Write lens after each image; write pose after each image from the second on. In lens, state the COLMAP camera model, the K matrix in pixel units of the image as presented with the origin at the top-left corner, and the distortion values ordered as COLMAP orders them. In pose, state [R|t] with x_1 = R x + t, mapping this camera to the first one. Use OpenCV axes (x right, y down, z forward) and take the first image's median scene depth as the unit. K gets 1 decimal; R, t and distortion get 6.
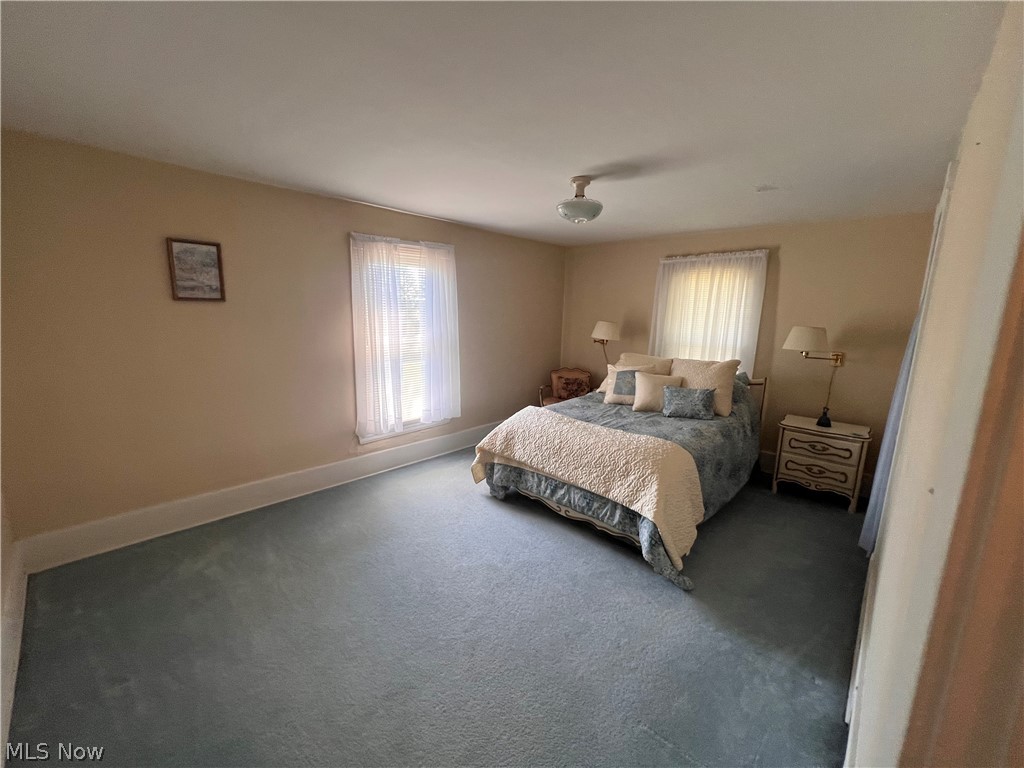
lens RADIAL K [[409.9, 0, 511.6], [0, 409.9, 382.0], [0, 0, 1]] dist [-0.000544, 0.000151]
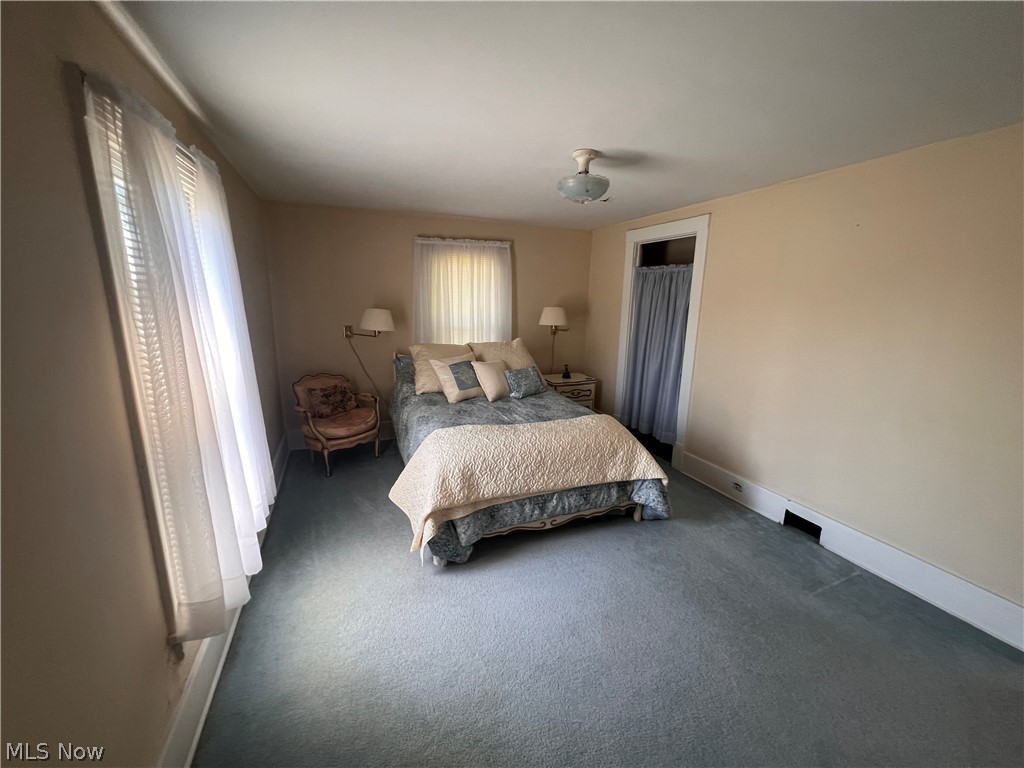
lens RADIAL K [[409.9, 0, 511.6], [0, 409.9, 382.0], [0, 0, 1]] dist [-0.000544, 0.000151]
pose [[0.421786, -0.203686, 0.883521, -0.595991], [0.155745, 0.976233, 0.150709, -0.128431], [-0.893219, 0.074037, 0.443484, 0.604040]]
